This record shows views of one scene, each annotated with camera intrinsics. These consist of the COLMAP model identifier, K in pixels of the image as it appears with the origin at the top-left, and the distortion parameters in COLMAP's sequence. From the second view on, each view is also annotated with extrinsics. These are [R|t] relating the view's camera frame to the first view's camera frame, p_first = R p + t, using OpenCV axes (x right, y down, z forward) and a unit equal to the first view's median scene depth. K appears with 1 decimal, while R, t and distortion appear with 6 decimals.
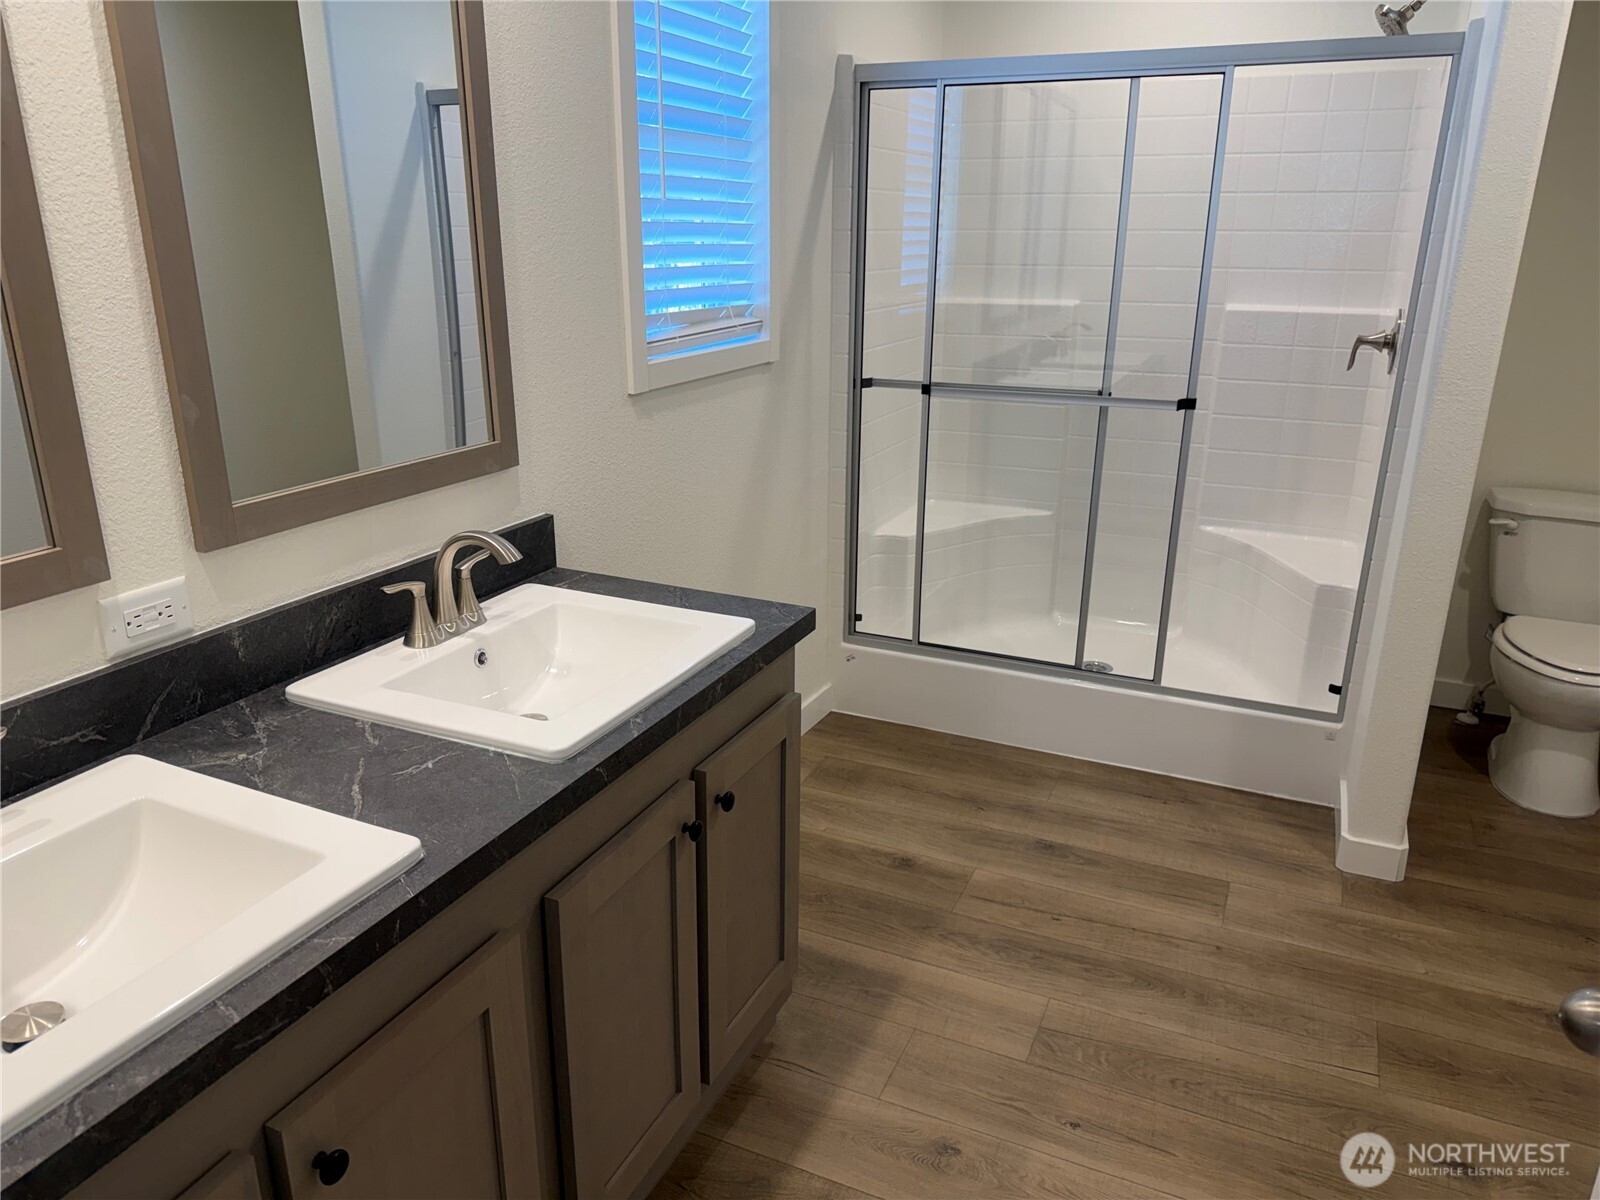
lens RADIAL K [[1127.0, 0, 800.0], [0, 1127.0, 600.0], [0, 0, 1]] dist [0.042388, -0.083245]
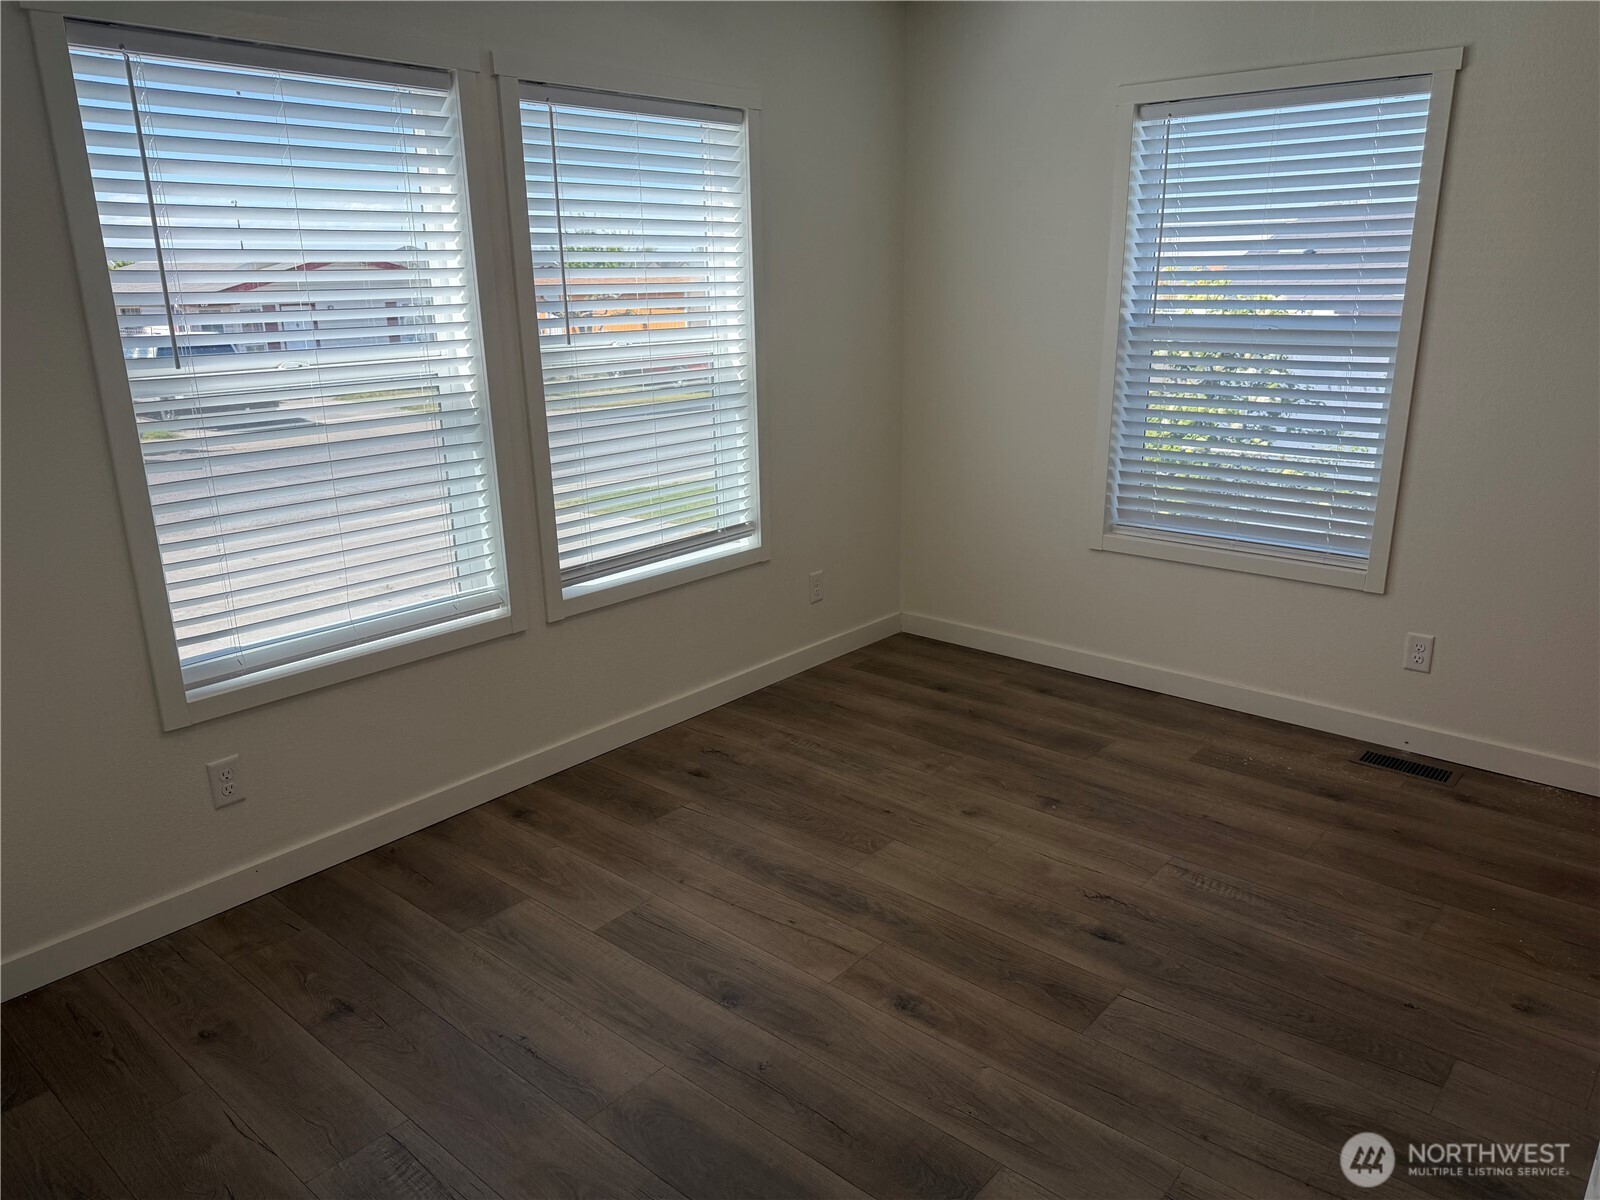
lens RADIAL K [[1127.0, 0, 800.0], [0, 1127.0, 600.0], [0, 0, 1]] dist [0.042388, -0.083245]
pose [[-0.958182, -0.074408, 0.276316, -0.053395], [0.097835, 0.822234, 0.560678, -0.570314], [-0.268915, 0.564265, -0.780570, 1.673856]]
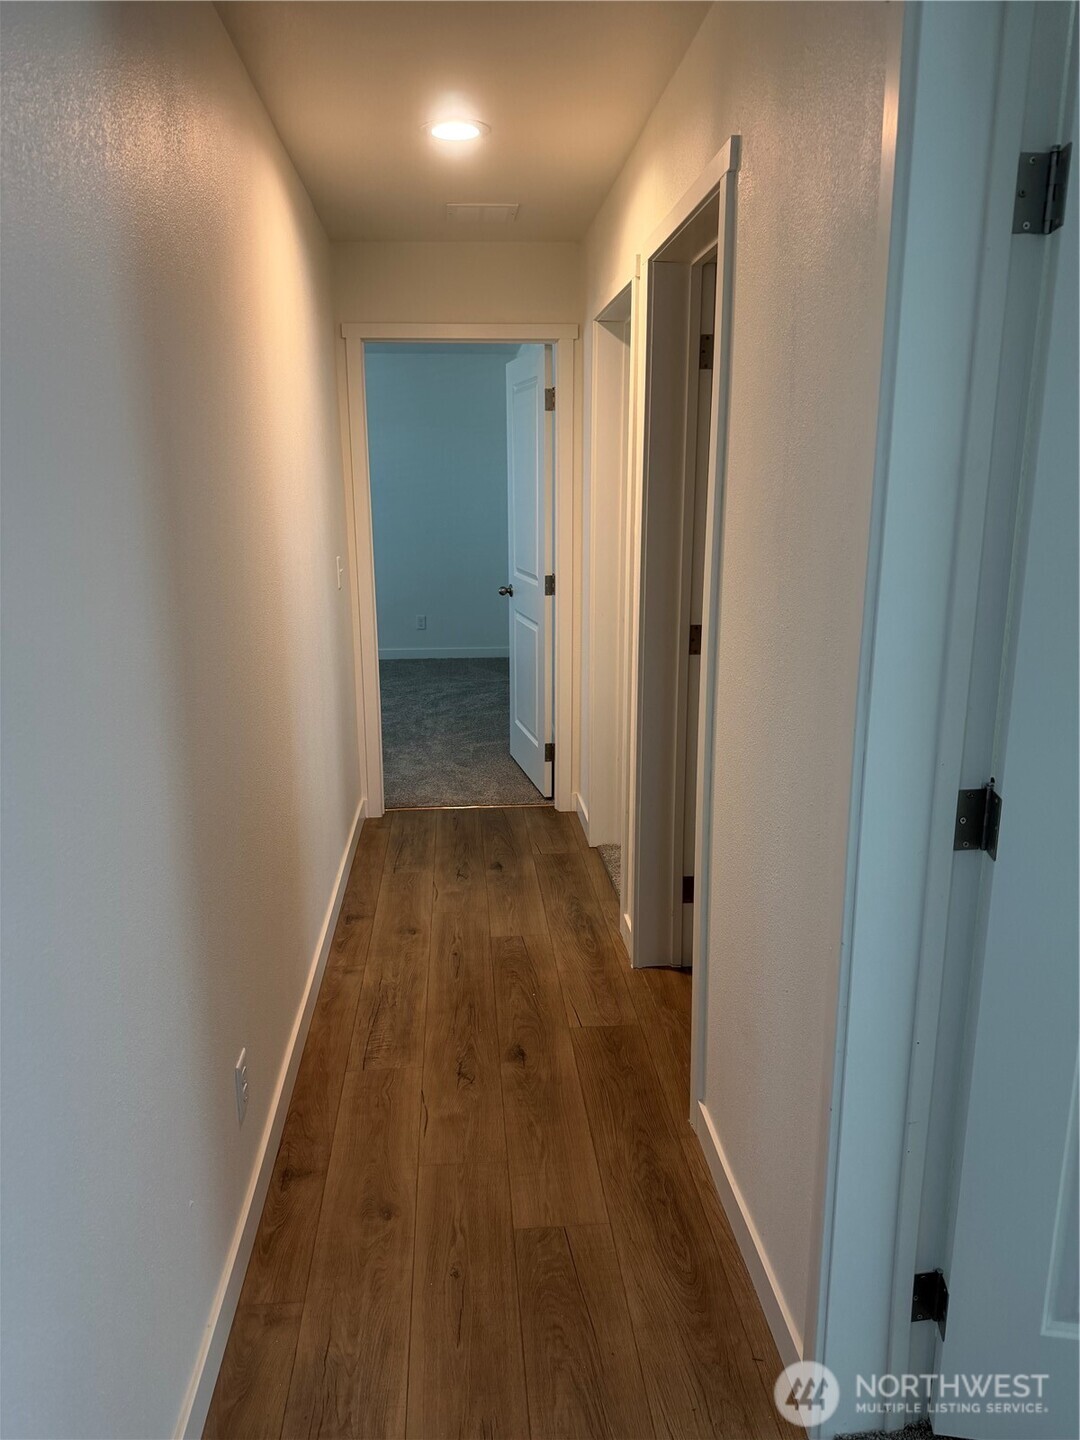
lens RADIAL K [[1014.3, 0, 540.0], [0, 1014.3, 720.0], [0, 0, 1]] dist [0.042388, -0.083245]
pose [[0.487553, 0.190104, -0.852146, 1.299335], [-0.265575, 0.962051, 0.062674, -0.040054], [0.831722, 0.195751, 0.519538, 0.129543]]
